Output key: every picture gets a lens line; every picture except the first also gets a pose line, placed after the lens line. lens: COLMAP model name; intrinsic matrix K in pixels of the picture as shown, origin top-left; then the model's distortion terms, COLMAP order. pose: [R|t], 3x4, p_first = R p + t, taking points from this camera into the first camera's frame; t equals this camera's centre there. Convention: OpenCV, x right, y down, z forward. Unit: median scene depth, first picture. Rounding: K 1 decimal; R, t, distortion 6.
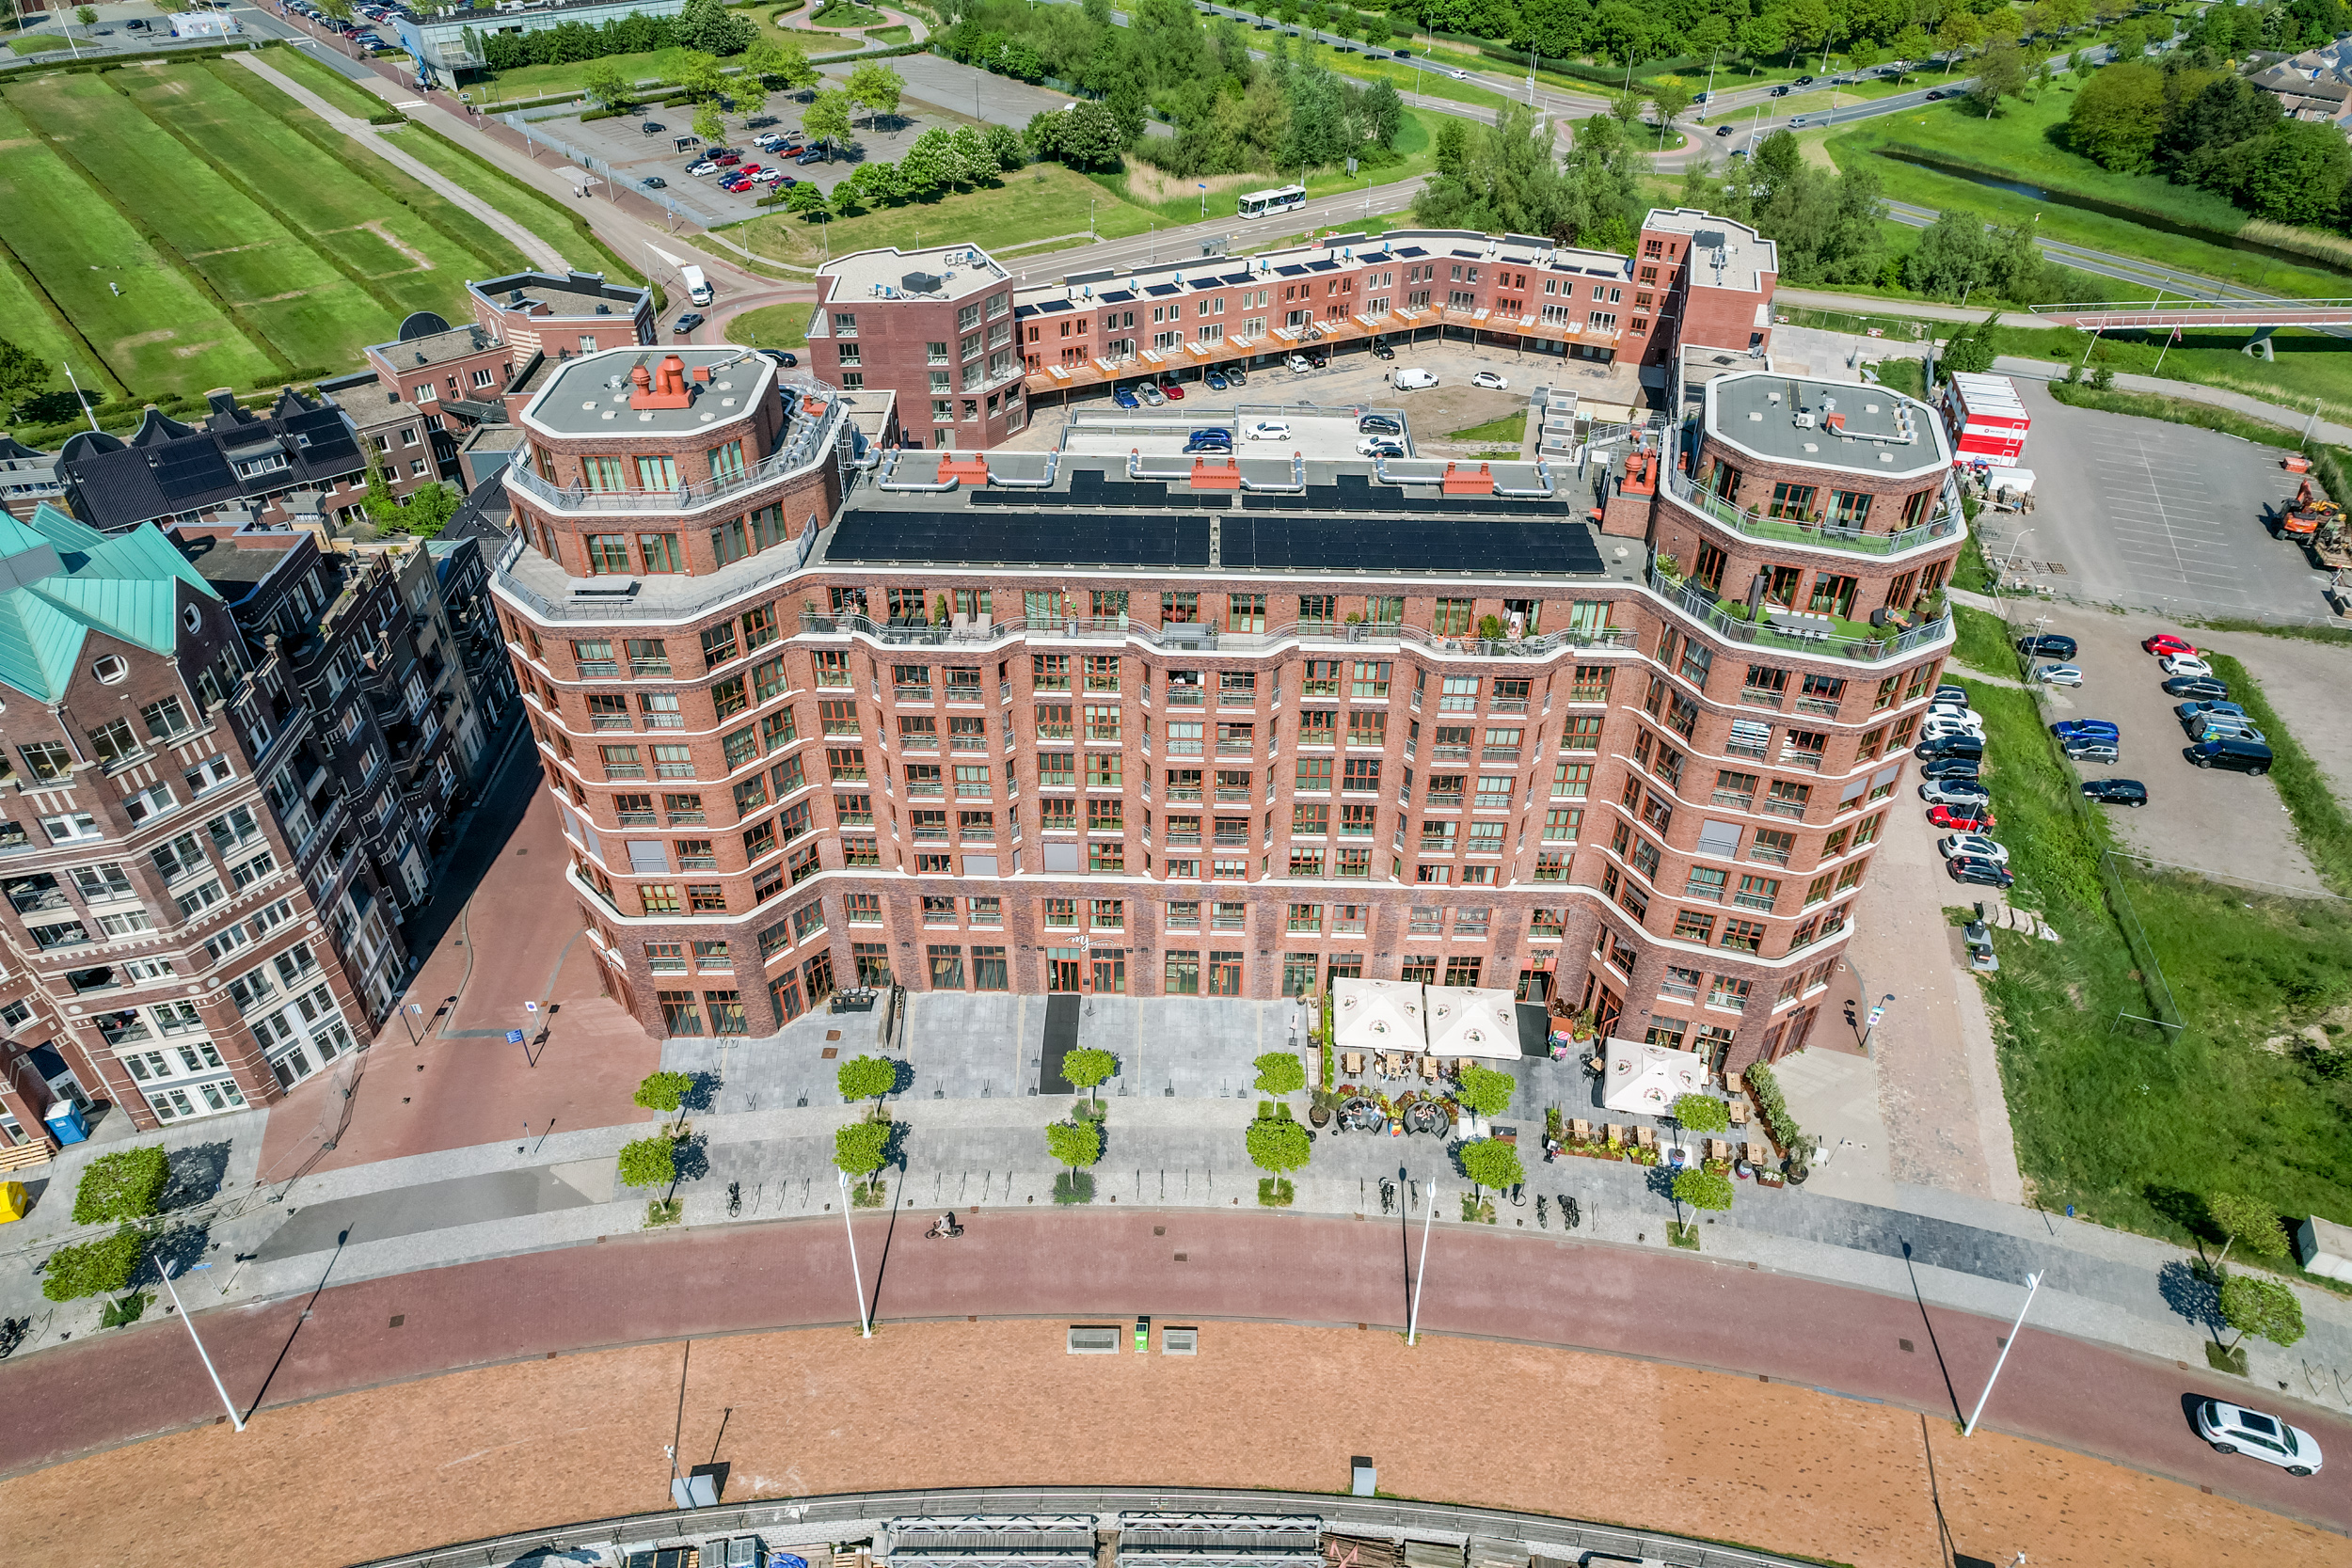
lens RADIAL K [[1521.0, 0, 1188.5], [0, 1521.0, 789.7], [0, 0, 1]] dist [-0.086760, 0.080196]
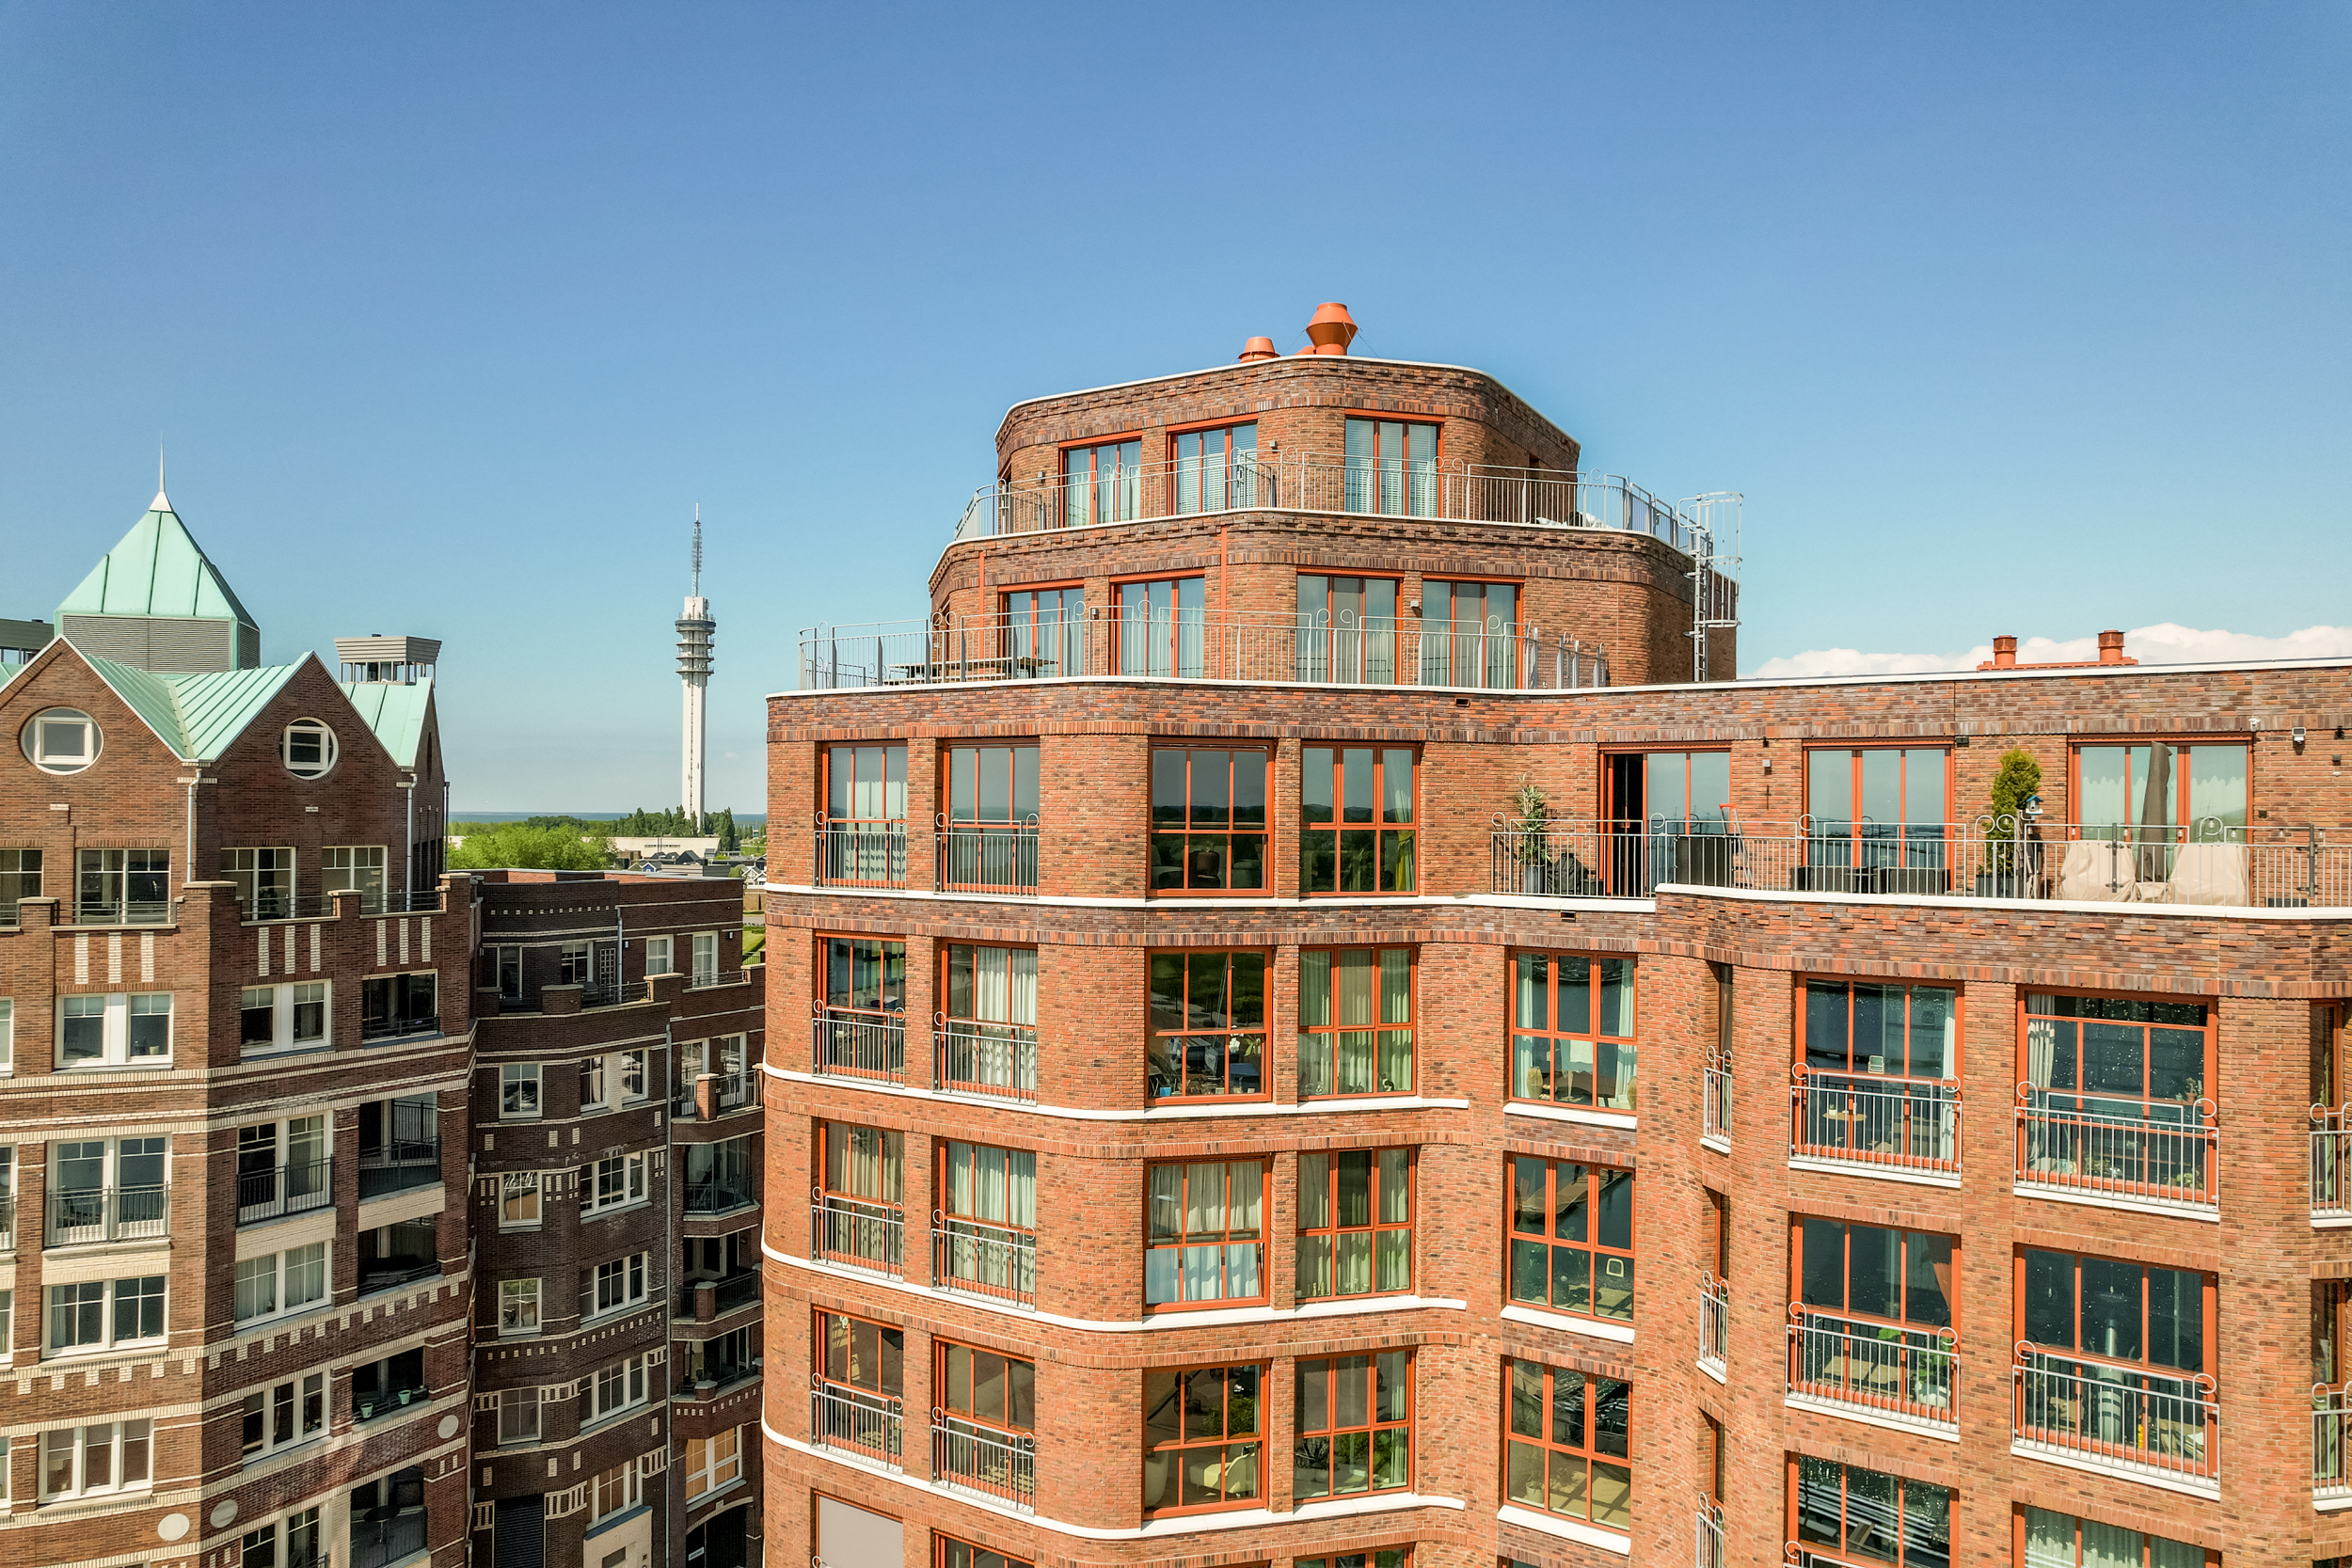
lens RADIAL K [[1521.0, 0, 1188.5], [0, 1521.0, 789.7], [0, 0, 1]] dist [-0.086760, 0.080196]
pose [[0.848606, 0.001167, -0.529024, -0.136766], [-0.324862, 0.790395, -0.519366, 0.052081], [0.417532, 0.612596, 0.671113, 0.701321]]
